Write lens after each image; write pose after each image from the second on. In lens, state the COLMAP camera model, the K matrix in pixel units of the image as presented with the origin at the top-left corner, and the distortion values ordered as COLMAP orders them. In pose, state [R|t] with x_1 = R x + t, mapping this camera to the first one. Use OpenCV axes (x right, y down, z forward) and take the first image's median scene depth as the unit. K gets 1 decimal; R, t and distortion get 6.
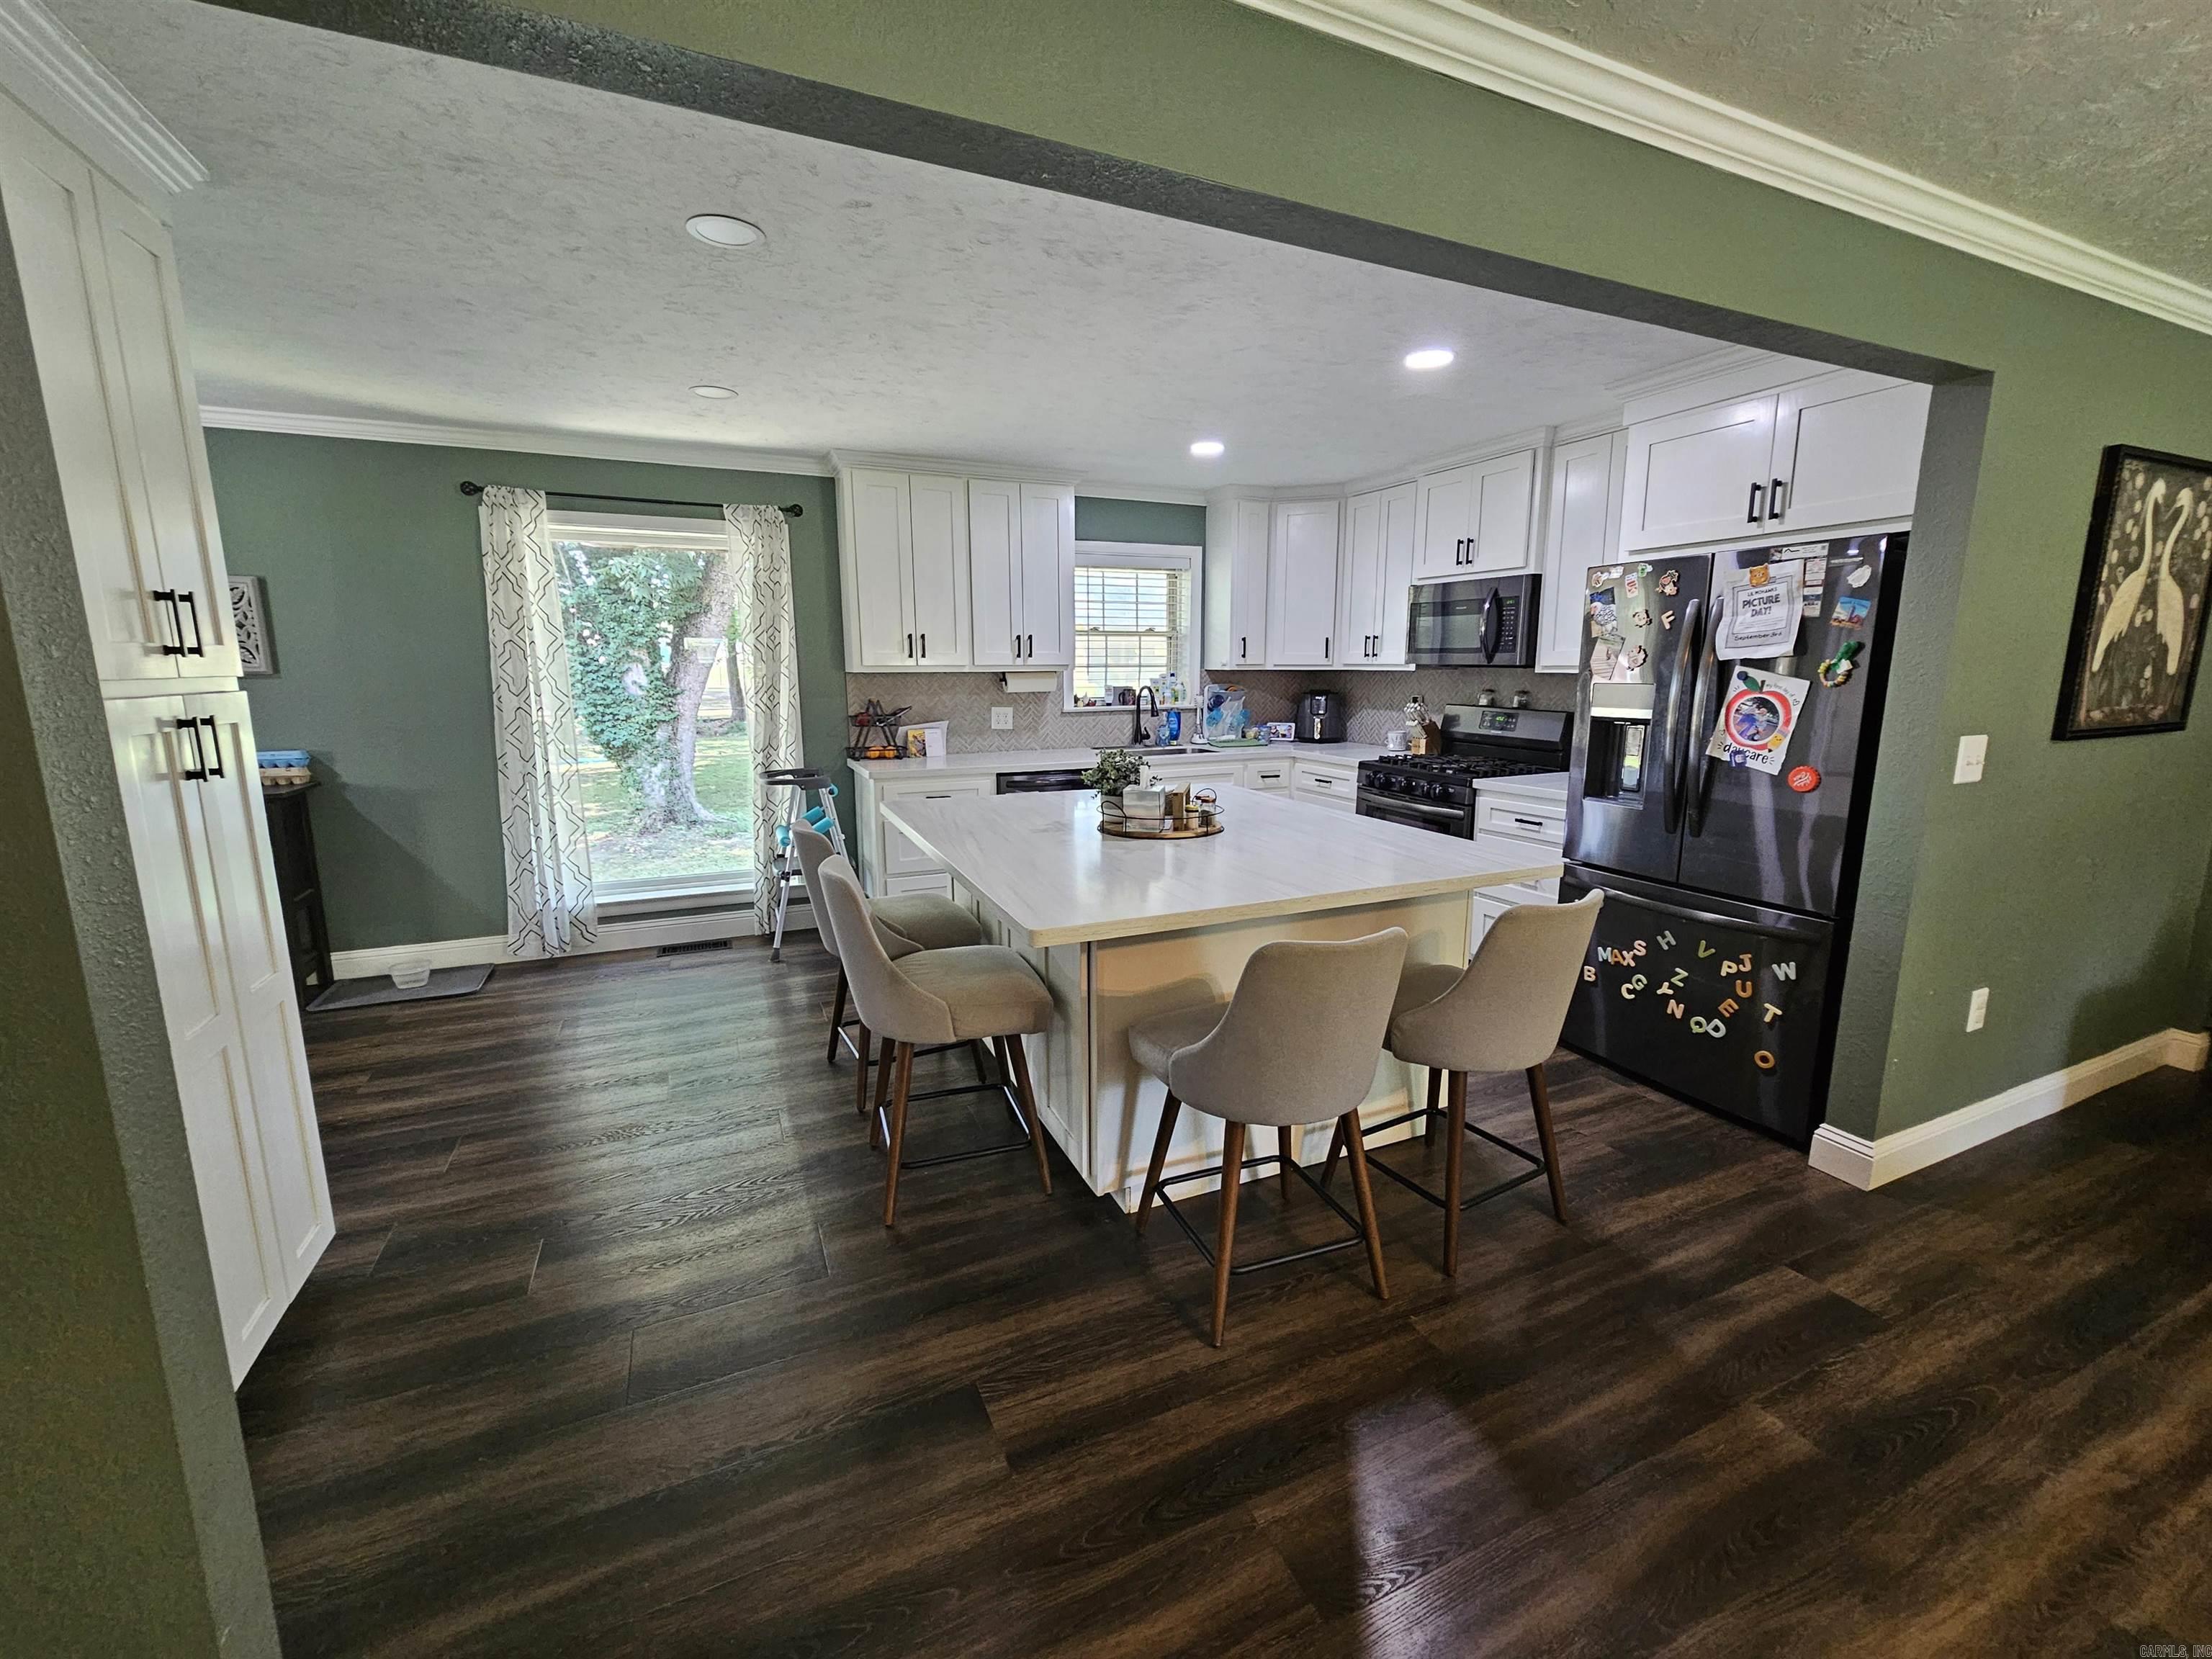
lens RADIAL K [[908.1, 0, 1113.9], [0, 908.1, 825.3], [0, 0, 1]] dist [-0.000041, -0.000204]
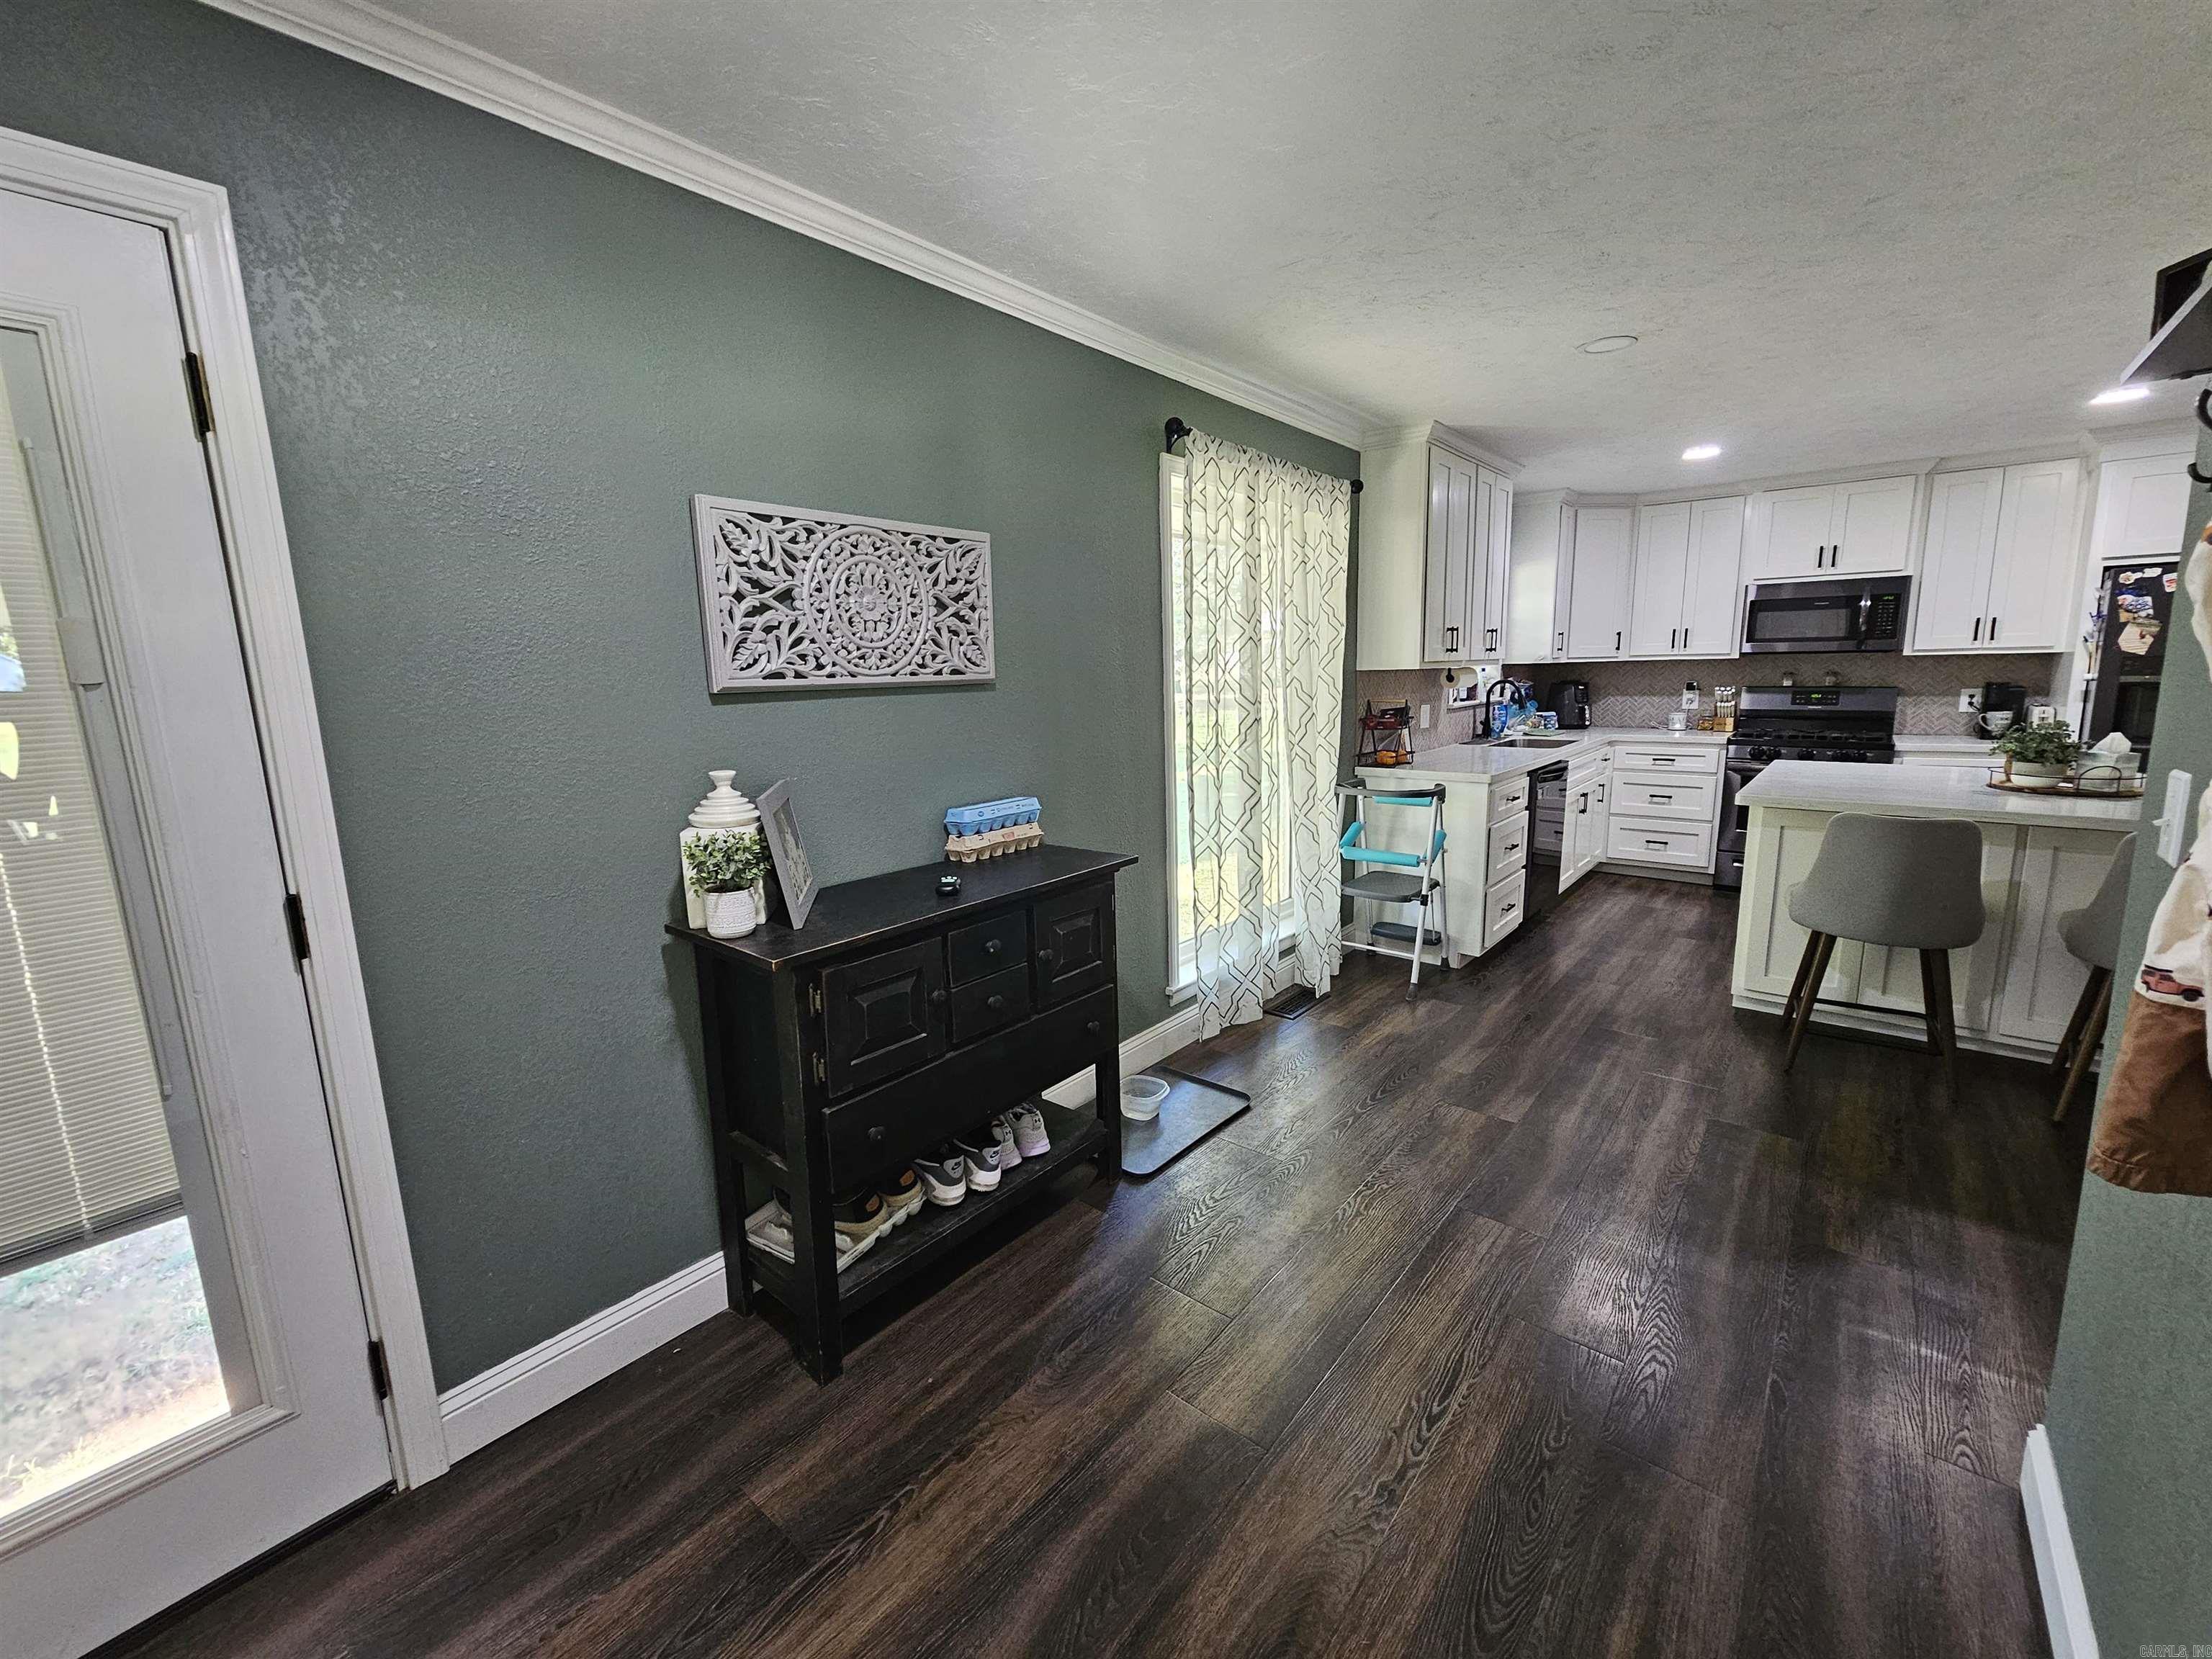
lens RADIAL K [[908.1, 0, 1108.8], [0, 908.1, 825.2], [0, 0, 1]] dist [-0.000041, -0.000204]
pose [[0.899914, -0.094529, 0.425699, -1.361951], [0.100049, 0.994938, 0.009431, -0.075039], [-0.424436, 0.034104, 0.904816, 0.450751]]
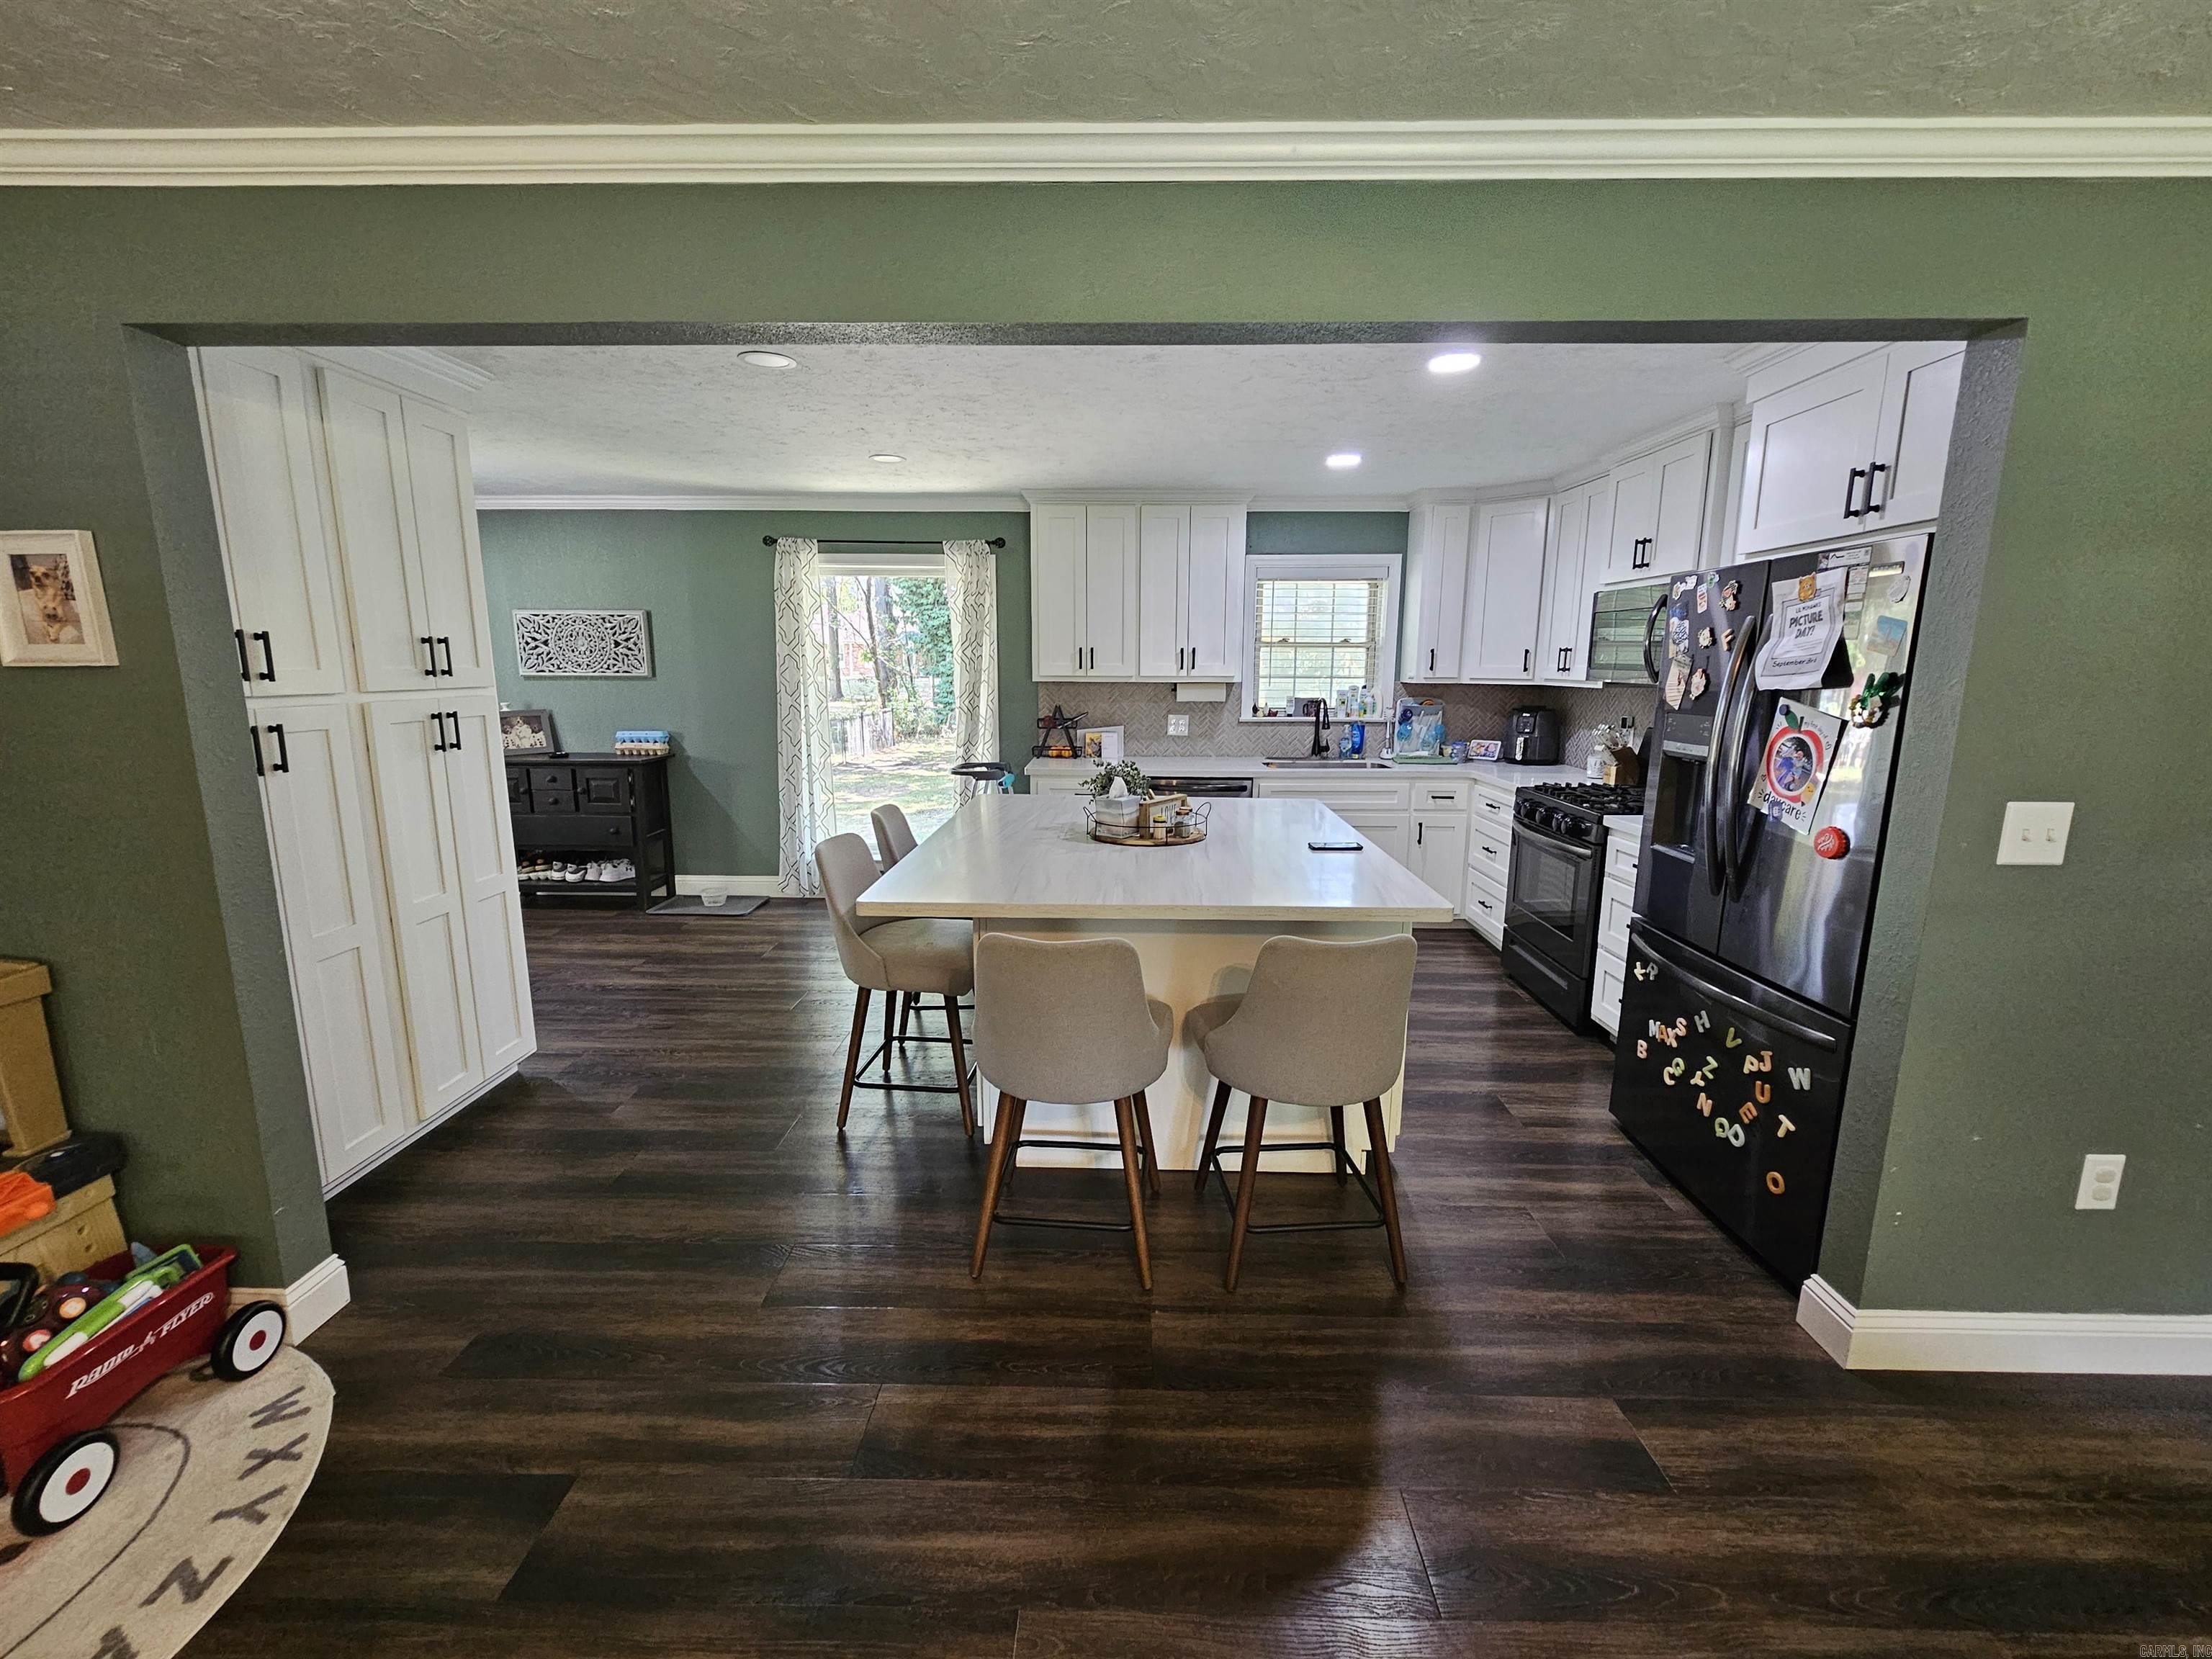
lens RADIAL K [[908.1, 0, 1110.5], [0, 908.1, 823.8], [0, 0, 1]] dist [-0.000041, -0.000204]
pose [[0.903071, 0.081460, -0.421695, 0.426814], [-0.081896, 0.996494, 0.017113, -0.023291], [0.421610, 0.019080, 0.906576, 0.006217]]
